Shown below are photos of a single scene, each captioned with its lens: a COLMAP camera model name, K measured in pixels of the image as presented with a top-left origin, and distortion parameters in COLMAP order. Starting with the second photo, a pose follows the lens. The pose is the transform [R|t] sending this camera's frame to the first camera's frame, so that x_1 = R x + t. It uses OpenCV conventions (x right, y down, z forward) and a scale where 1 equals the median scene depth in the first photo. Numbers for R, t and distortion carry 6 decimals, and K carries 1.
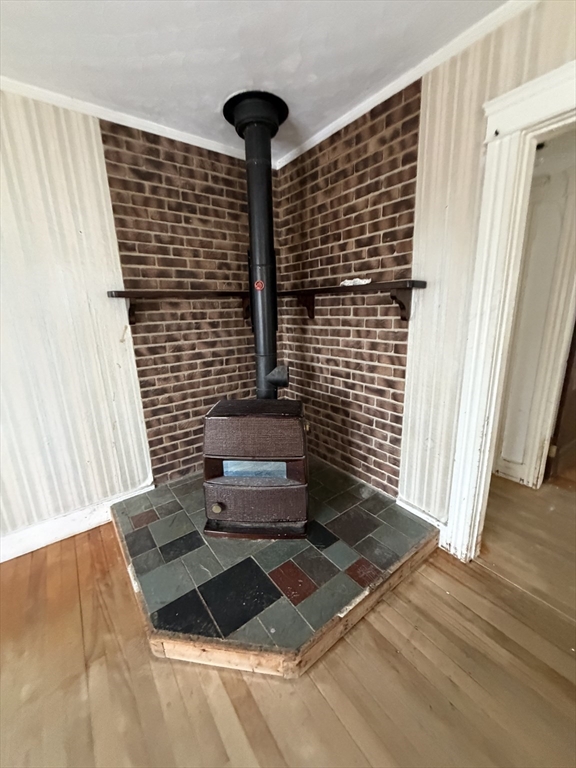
lens RADIAL K [[304.4, 0, 288.4], [0, 304.4, 382.5], [0, 0, 1]] dist [0.001664, -0.000114]
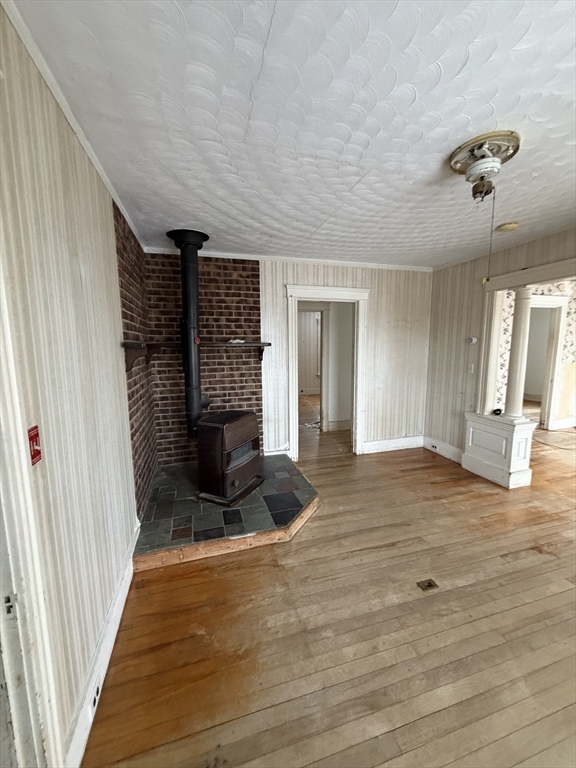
lens RADIAL K [[304.4, 0, 287.9], [0, 304.4, 383.1], [0, 0, 1]] dist [0.001664, -0.000114]
pose [[0.350242, -0.102388, 0.931047, -1.392056], [0.221641, 0.974837, 0.023826, -0.056764], [-0.910058, 0.198013, 0.364122, 0.093093]]
